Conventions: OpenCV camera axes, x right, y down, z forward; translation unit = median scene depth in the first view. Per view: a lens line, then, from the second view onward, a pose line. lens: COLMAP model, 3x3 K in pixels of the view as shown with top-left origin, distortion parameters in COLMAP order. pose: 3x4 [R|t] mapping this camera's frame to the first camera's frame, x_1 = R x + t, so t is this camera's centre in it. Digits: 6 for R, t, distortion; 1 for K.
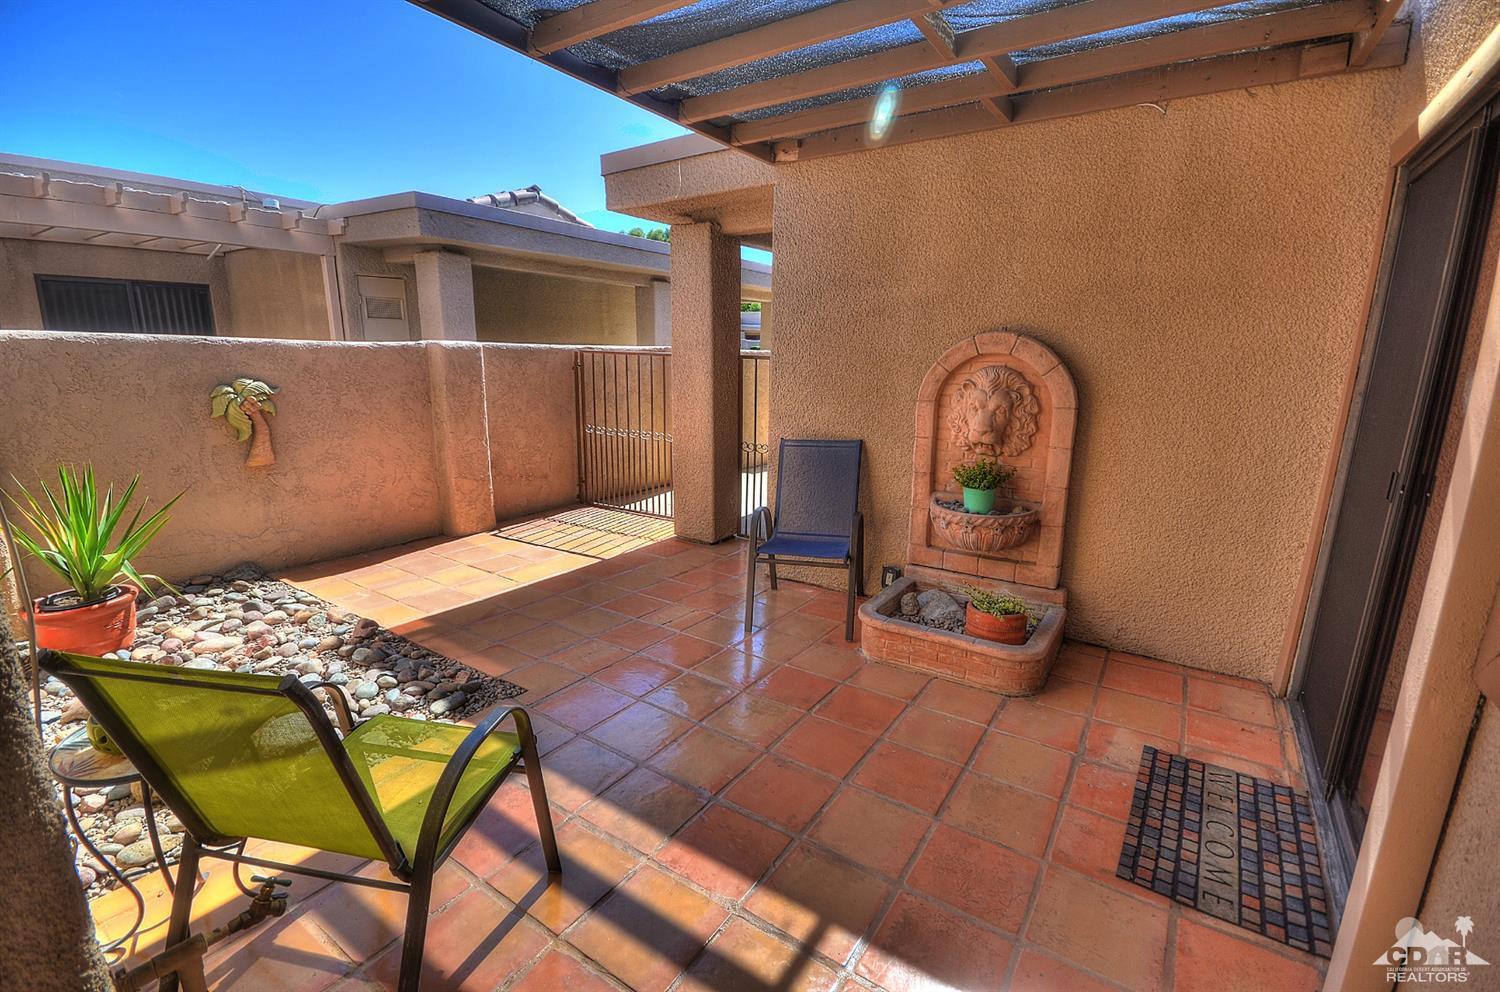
lens RADIAL K [[665.0, 0, 749.7], [0, 665.0, 500.3], [0, 0, 1]] dist [-0.002401, -0.001395]
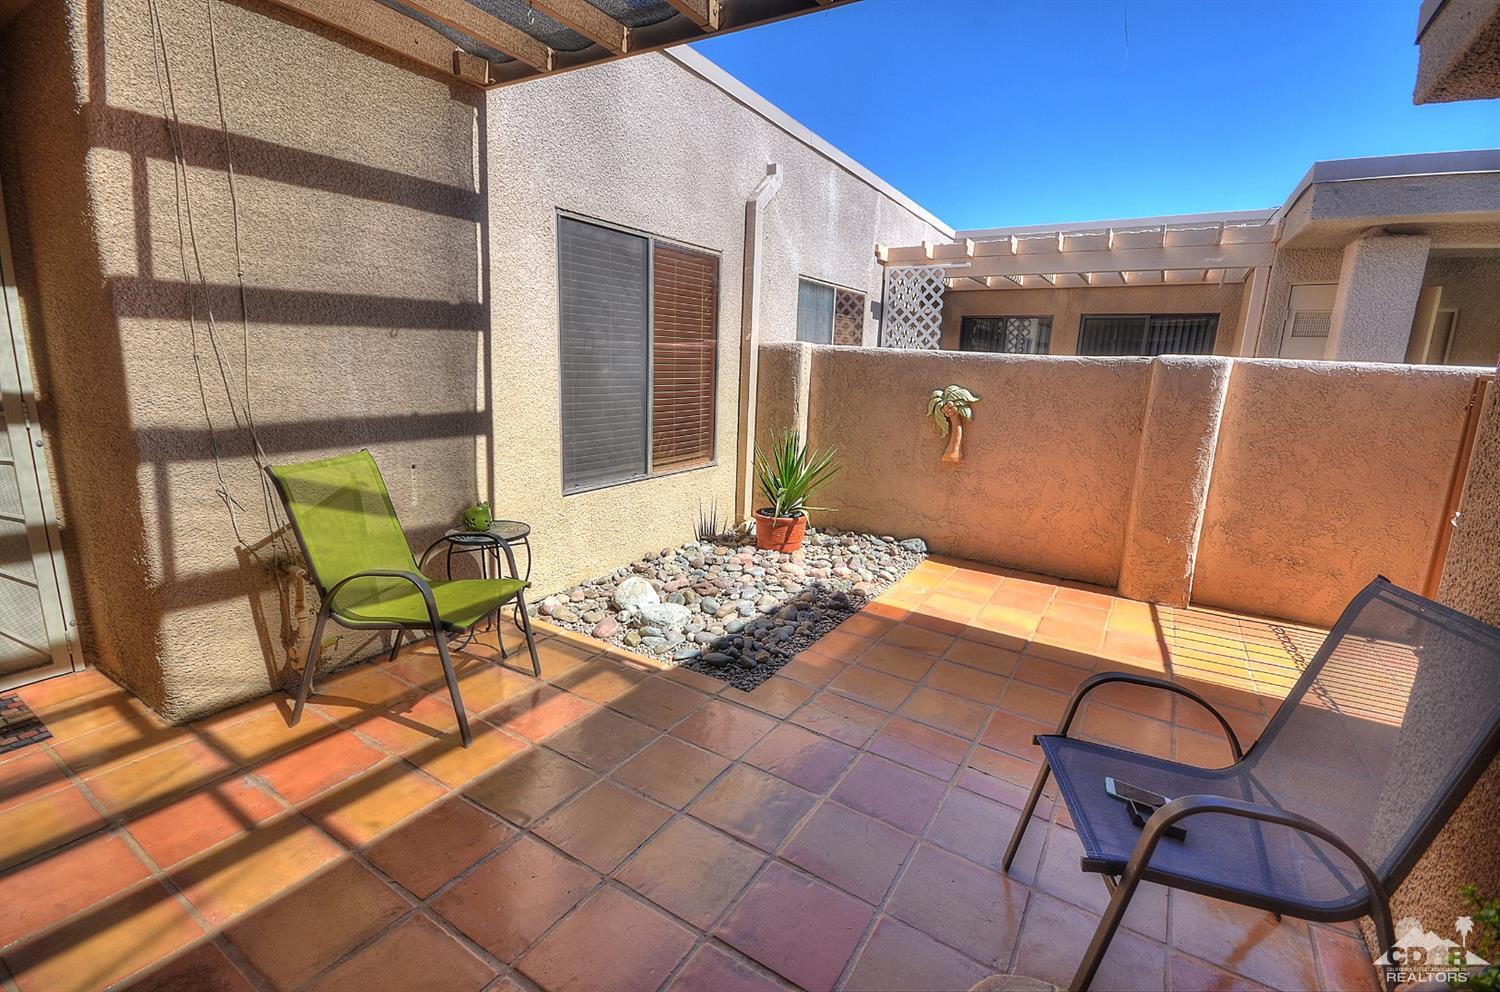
lens RADIAL K [[665.0, 0, 749.6], [0, 665.0, 489.4], [0, 0, 1]] dist [-0.002401, -0.001395]
pose [[0.036056, 0.180994, -0.982823, 0.357143], [-0.254284, 0.952755, 0.166128, -0.100274], [0.966457, 0.243926, 0.080377, 0.535172]]
